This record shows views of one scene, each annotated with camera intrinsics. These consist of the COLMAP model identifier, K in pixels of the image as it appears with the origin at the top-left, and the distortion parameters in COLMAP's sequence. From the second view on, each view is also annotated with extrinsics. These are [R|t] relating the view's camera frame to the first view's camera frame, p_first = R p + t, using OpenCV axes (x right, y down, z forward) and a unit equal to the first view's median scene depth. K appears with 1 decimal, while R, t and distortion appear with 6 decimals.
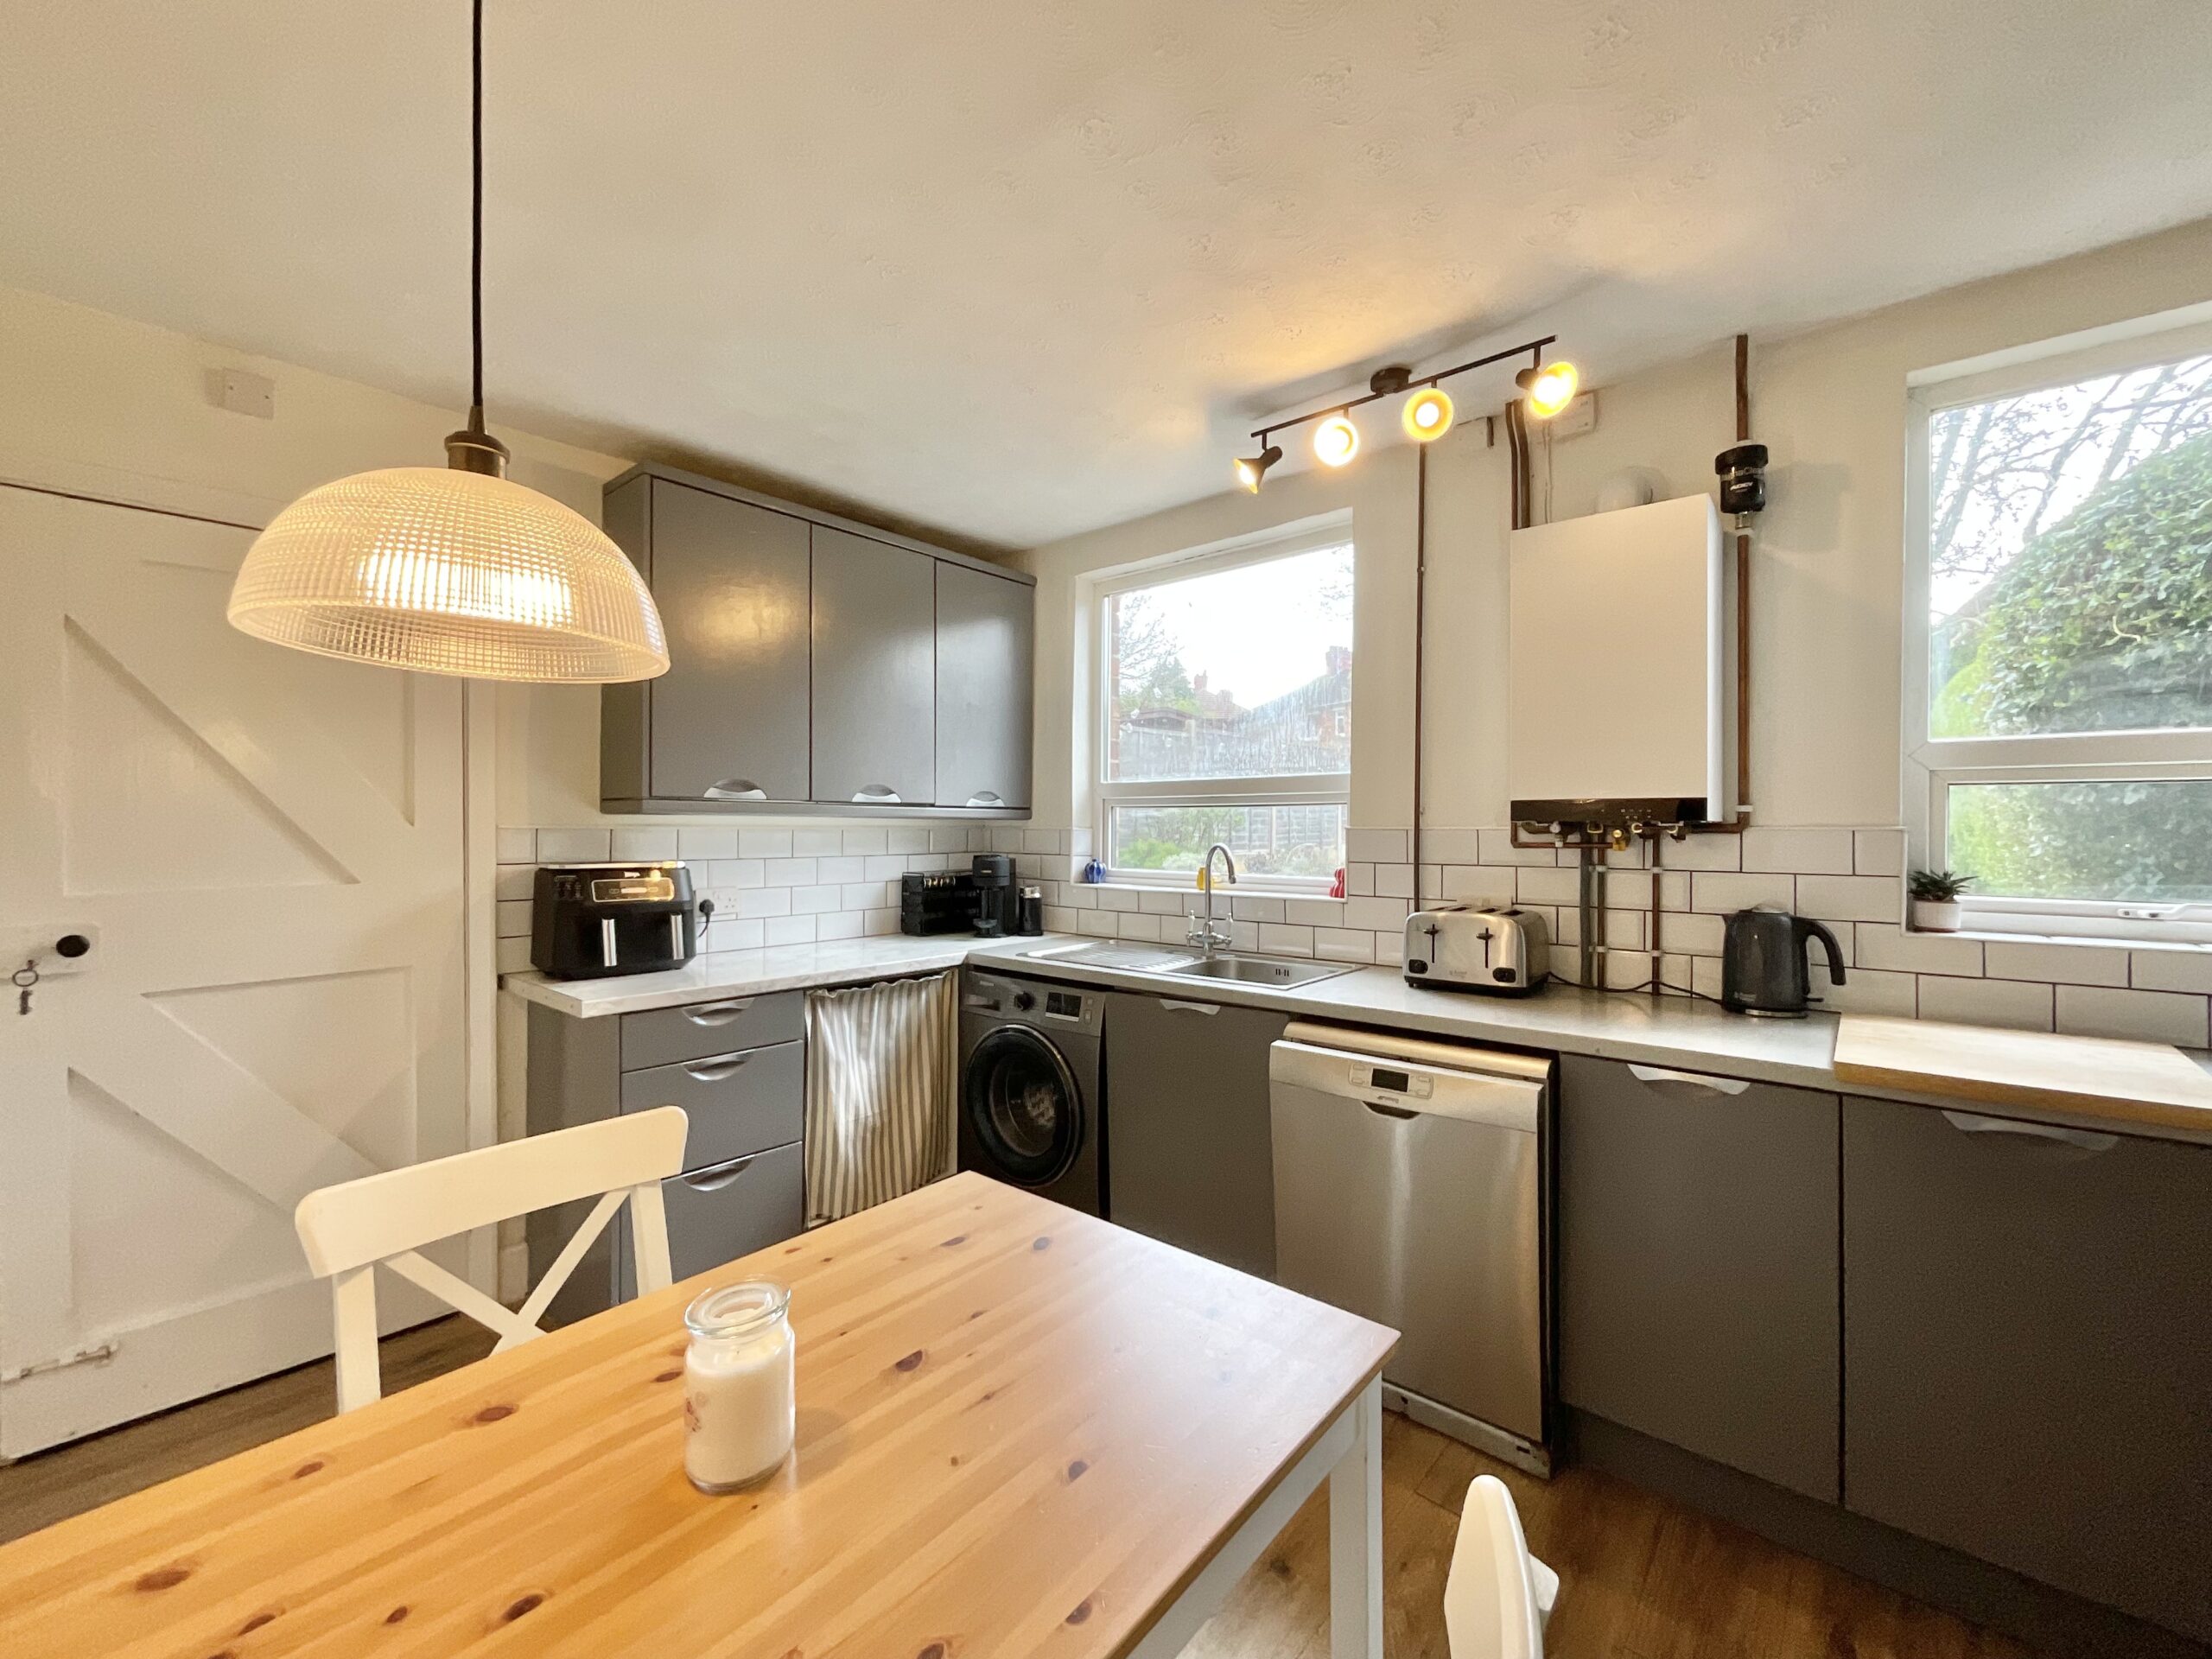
lens RADIAL K [[898.0, 0, 1104.1], [0, 898.0, 823.3], [0, 0, 1]] dist [-0.001862, 0.000193]
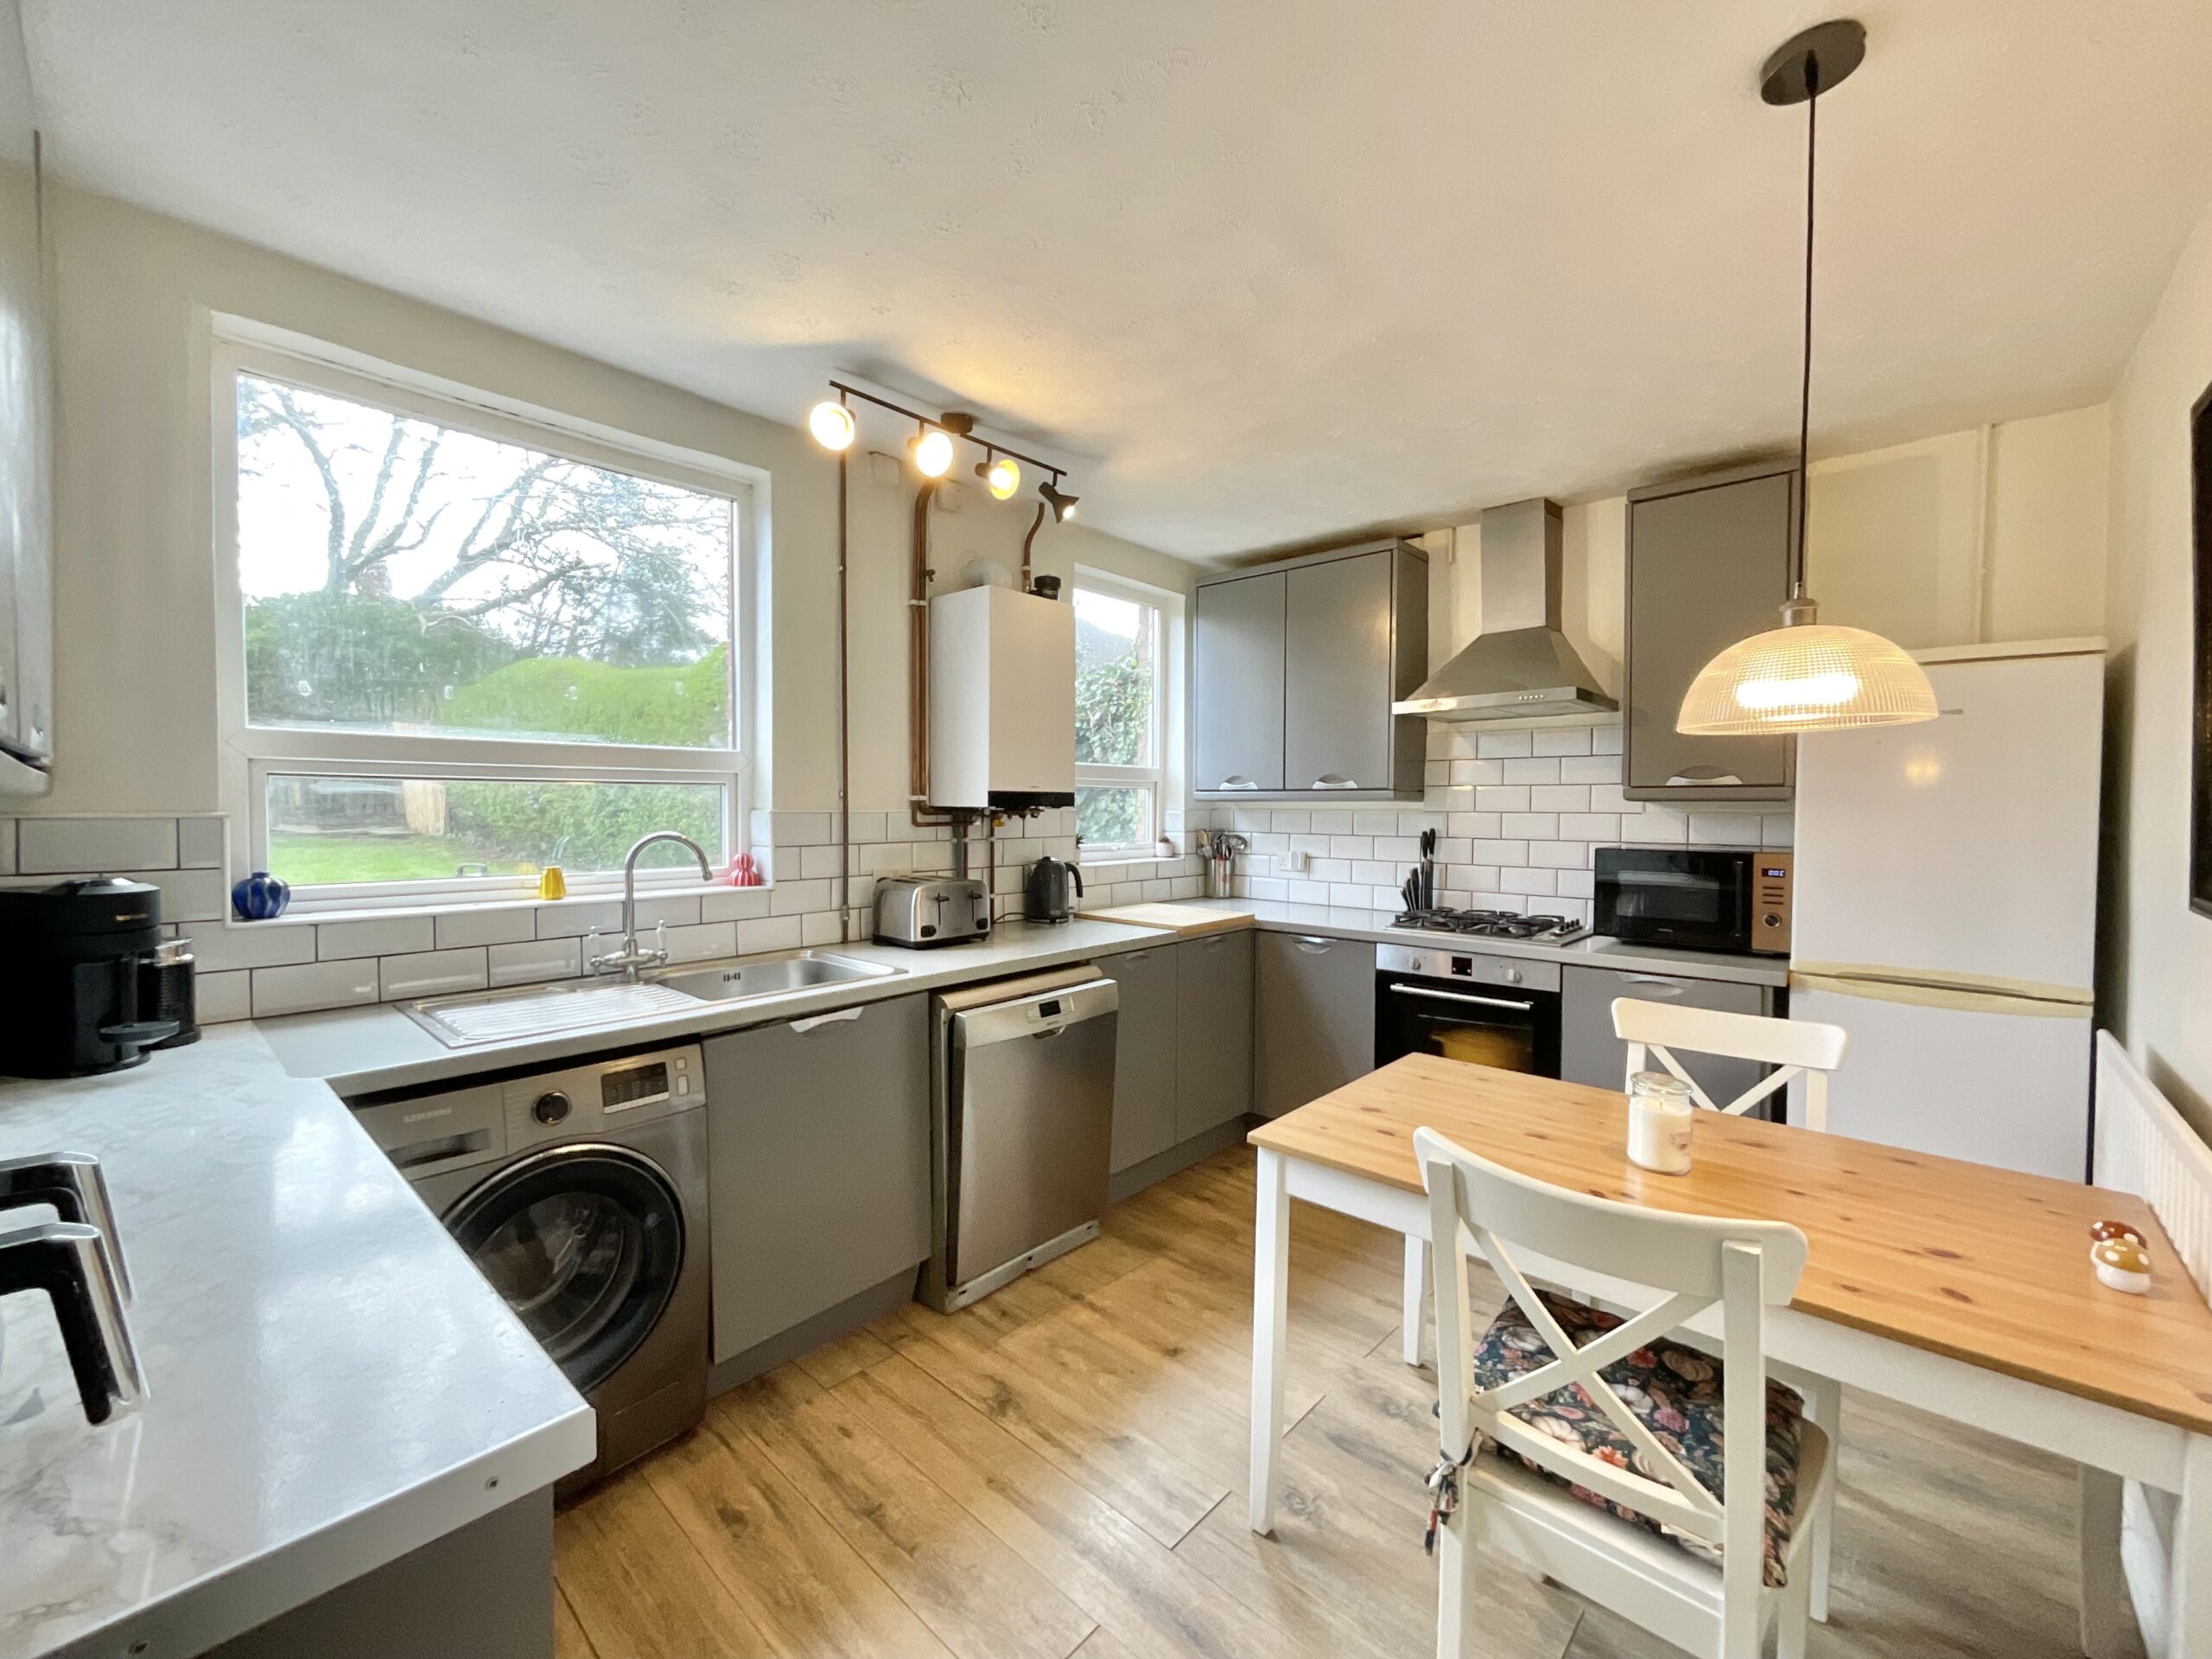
lens RADIAL K [[898.0, 0, 1104.1], [0, 898.0, 823.3], [0, 0, 1]] dist [-0.001862, 0.000193]
pose [[0.018681, -0.022835, 0.999565, -0.770907], [-0.009612, 0.999689, 0.023018, -0.007912], [-0.999779, -0.010038, 0.018455, 0.724395]]
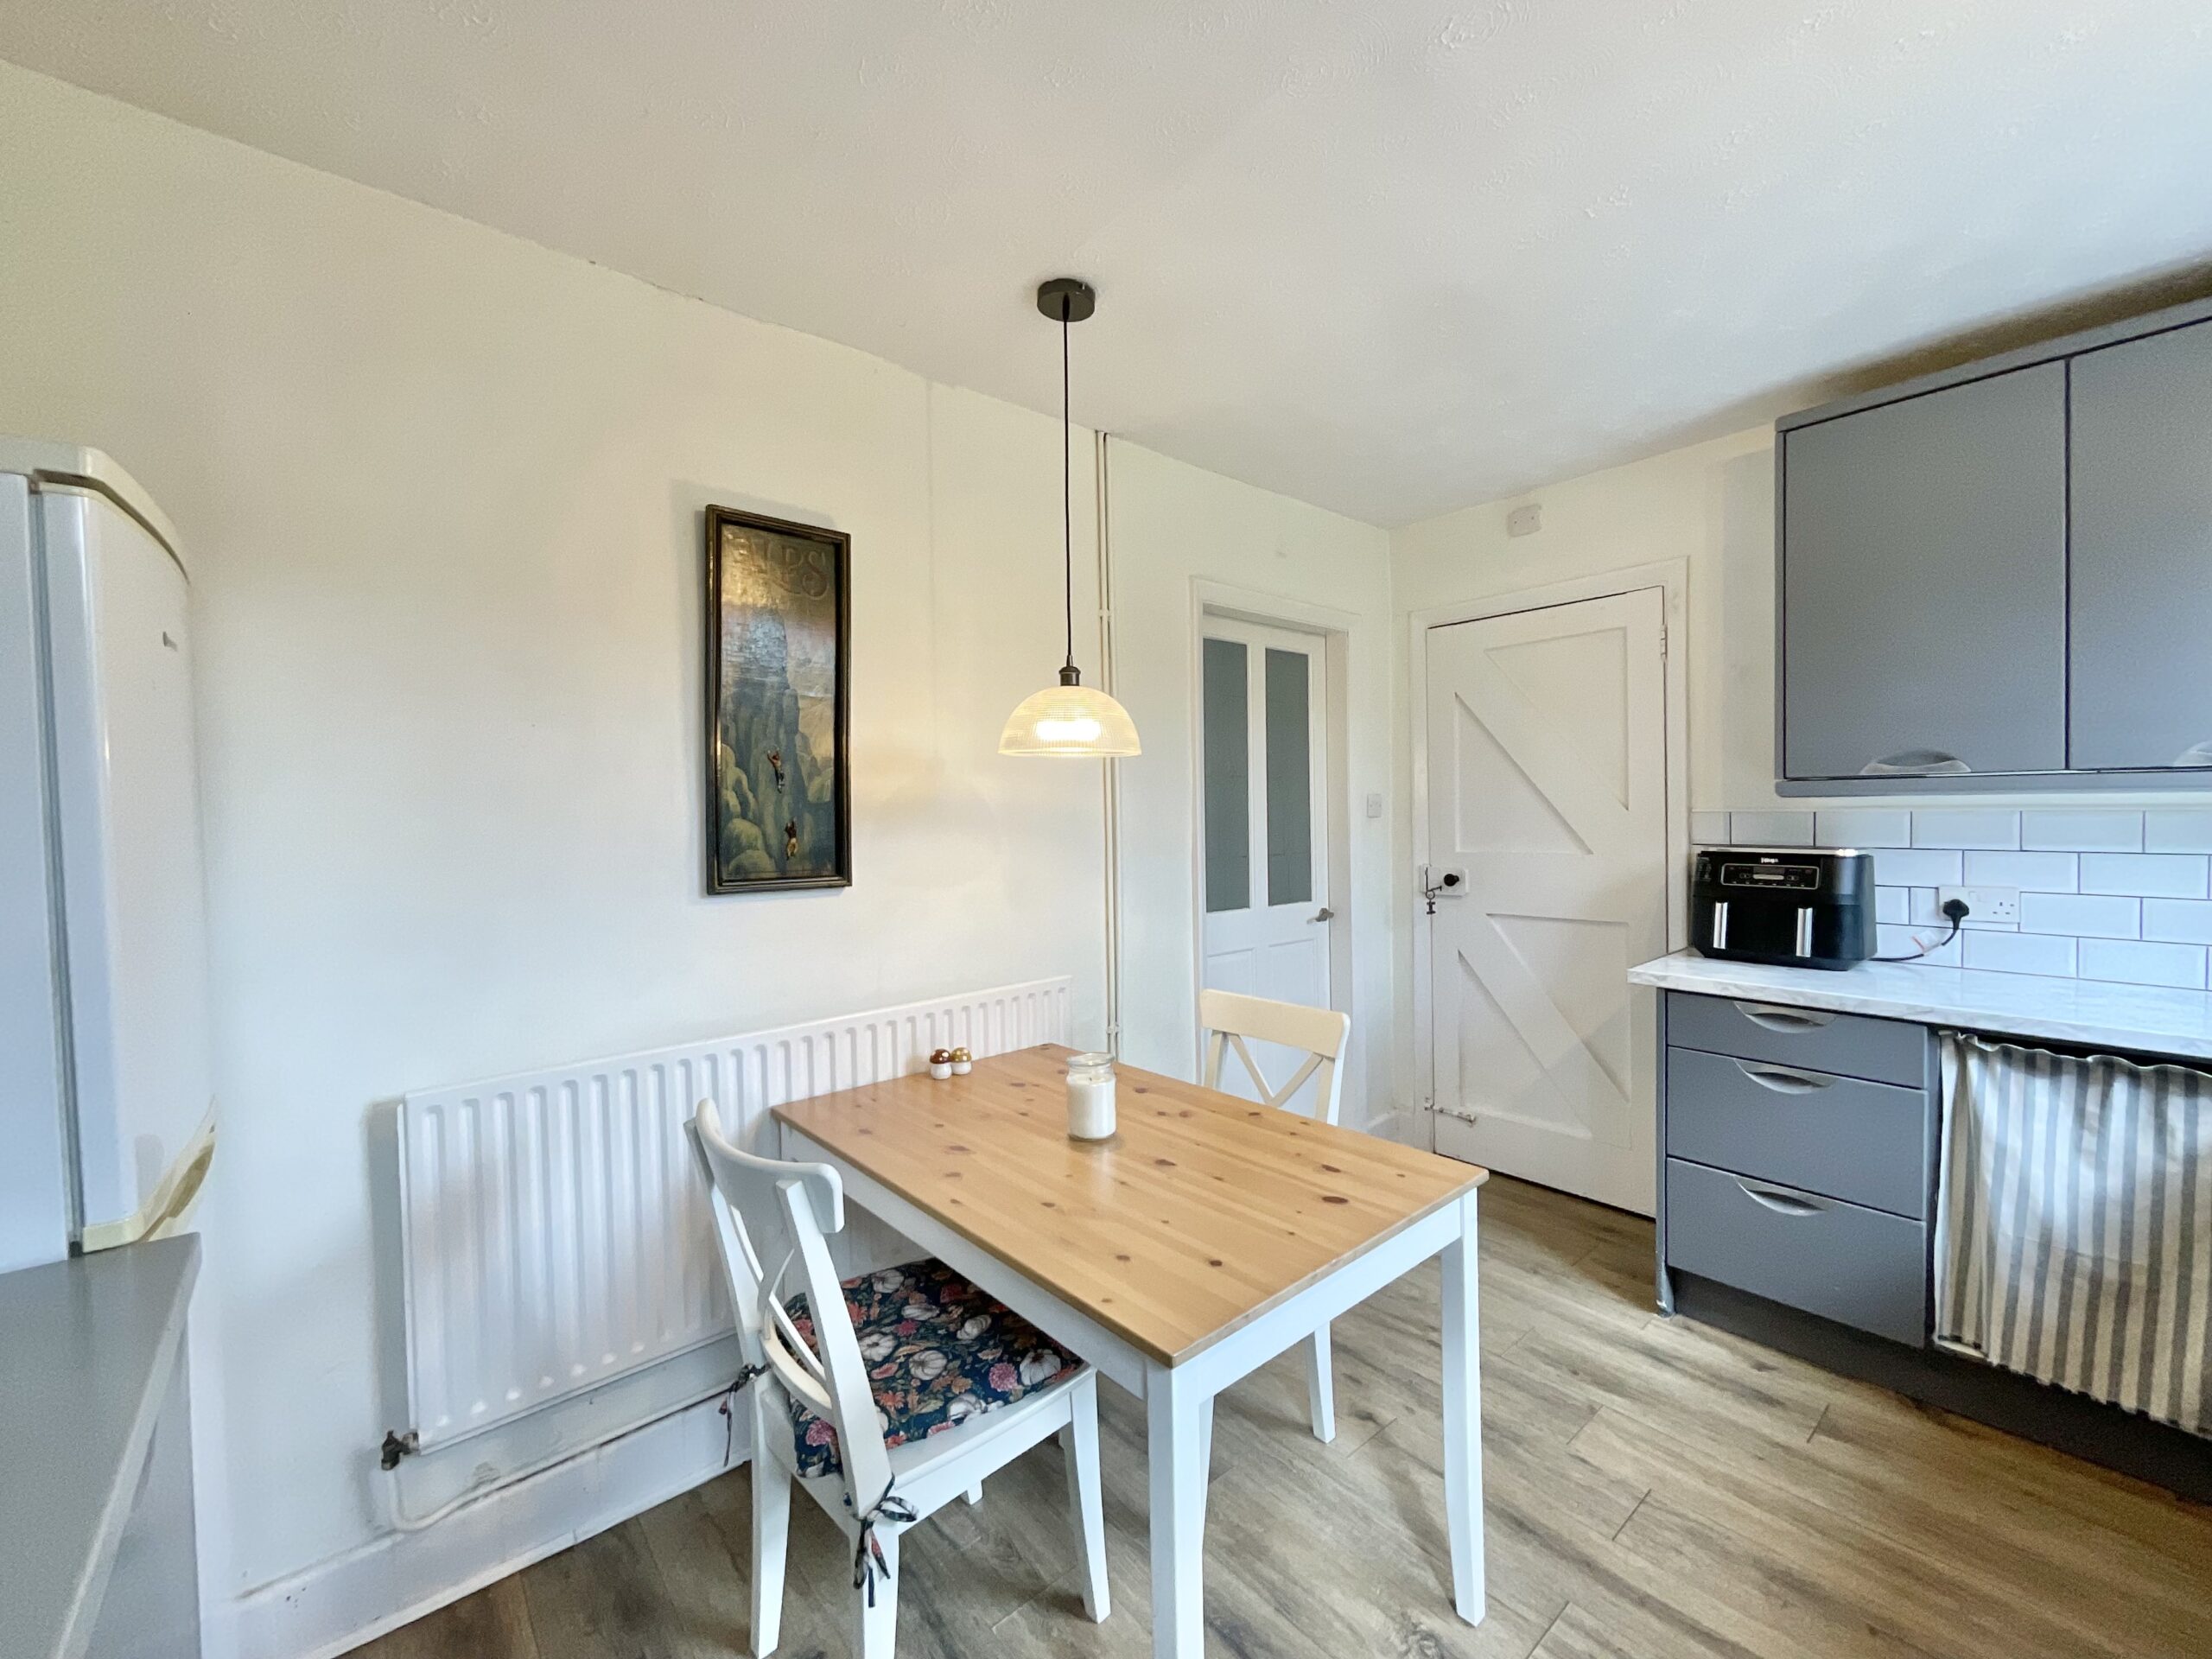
lens RADIAL K [[898.0, 0, 1104.1], [0, 898.0, 823.3], [0, 0, 1]] dist [-0.001862, 0.000193]
pose [[-0.141050, 0.016776, -0.989860, 0.550284], [0.018511, 0.999726, 0.014306, -0.010135], [0.989829, -0.016305, -0.141322, 0.456070]]
